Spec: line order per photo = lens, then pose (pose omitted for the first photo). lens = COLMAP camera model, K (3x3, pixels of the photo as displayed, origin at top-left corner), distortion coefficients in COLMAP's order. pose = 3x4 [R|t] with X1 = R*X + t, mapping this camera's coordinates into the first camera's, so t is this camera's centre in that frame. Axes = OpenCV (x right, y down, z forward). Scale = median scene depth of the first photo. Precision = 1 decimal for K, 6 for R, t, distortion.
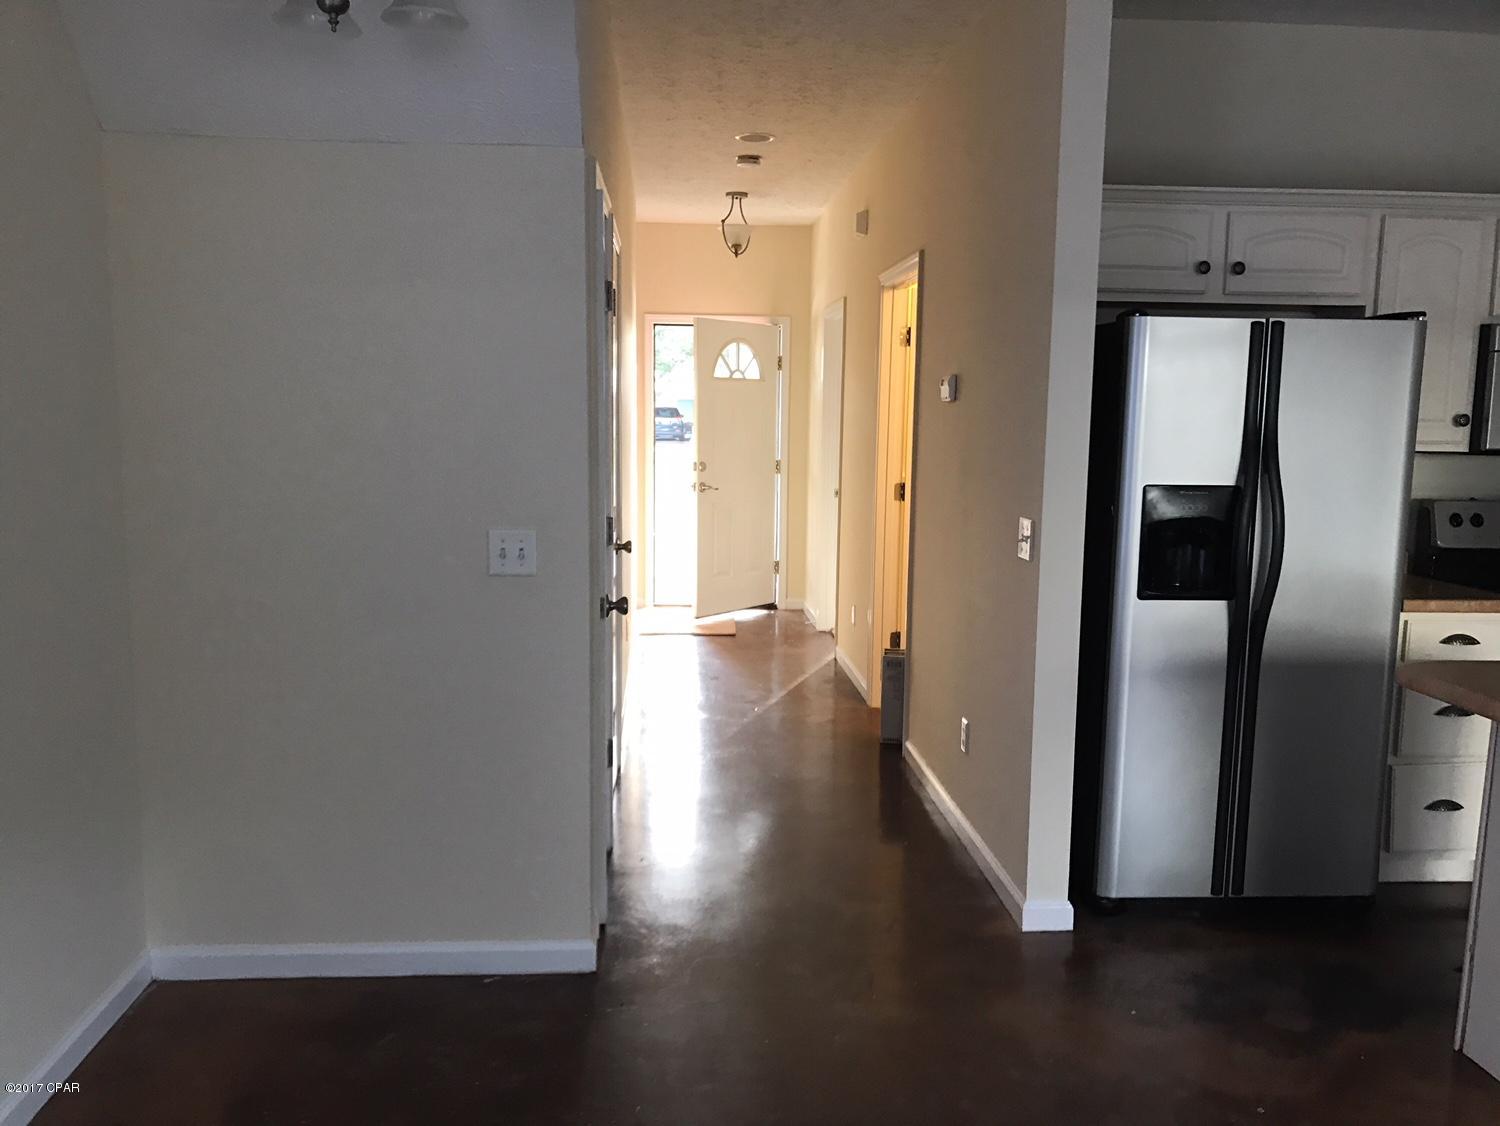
lens RADIAL K [[1228.9, 0, 745.7], [0, 1228.9, 565.8], [0, 0, 1]] dist [0.026612, -0.024496]
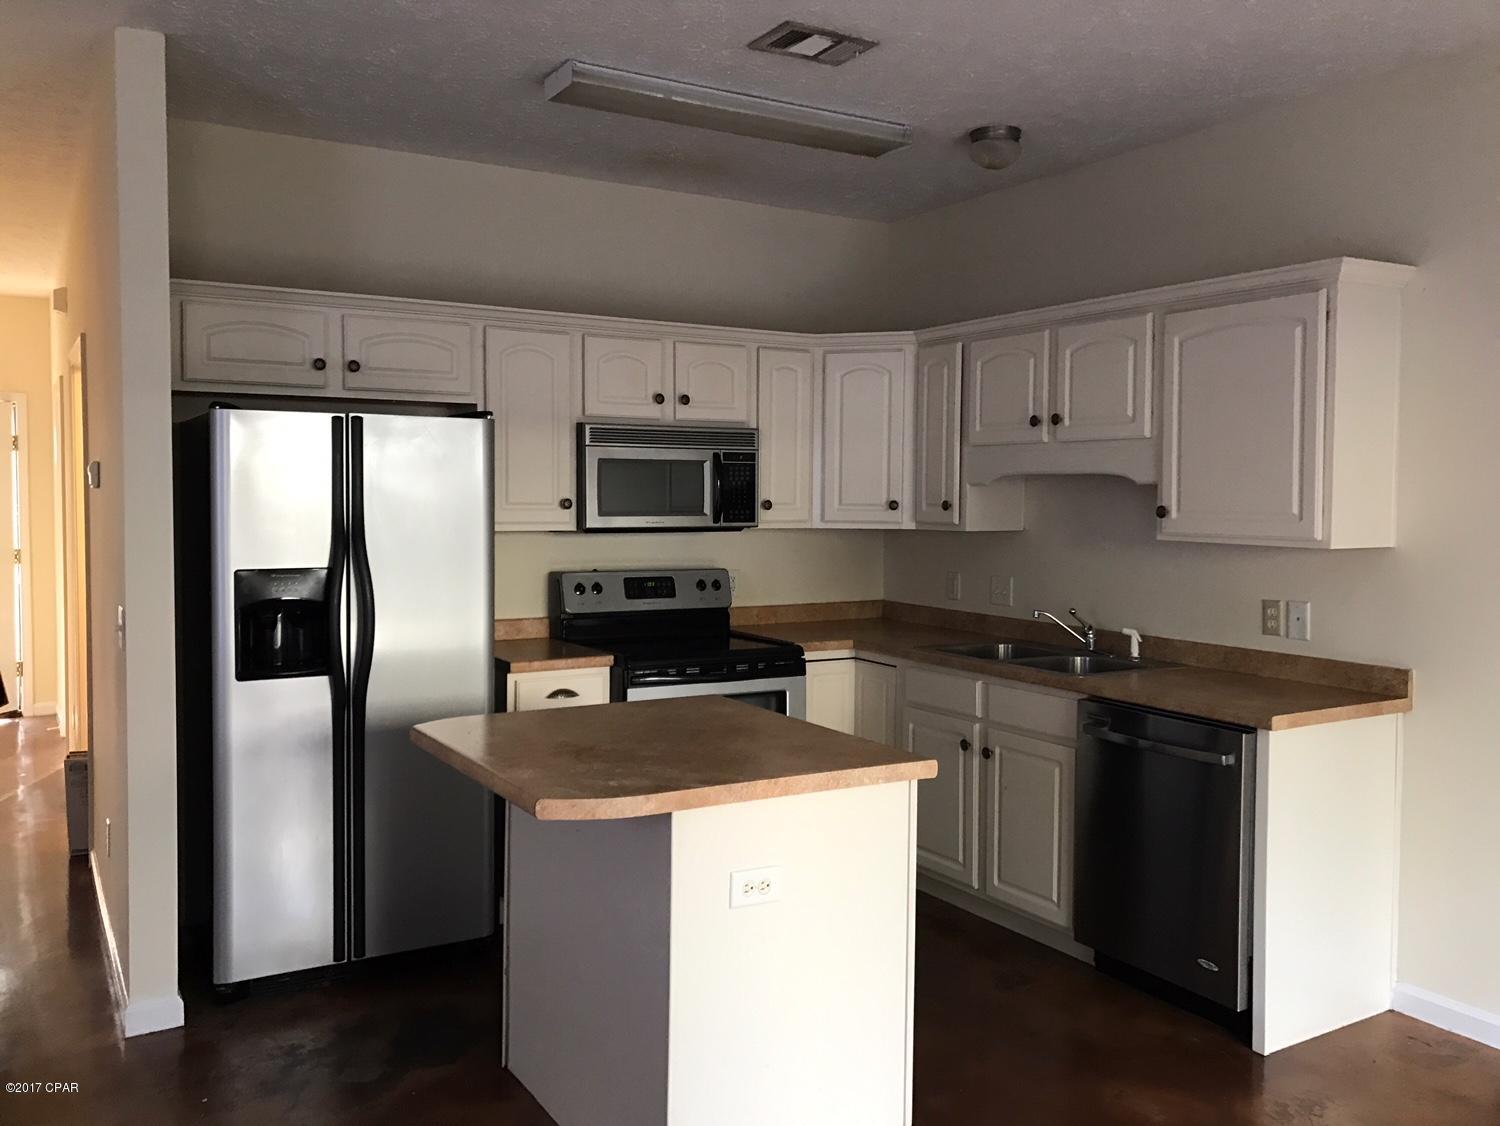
lens RADIAL K [[1228.9, 0, 749.2], [0, 1228.9, 534.6], [0, 0, 1]] dist [0.026612, -0.024496]
pose [[0.891032, -0.023079, 0.453353, 0.217916], [0.063225, 0.995282, -0.073598, 0.007829], [-0.449516, 0.094241, 0.888287, -0.105600]]
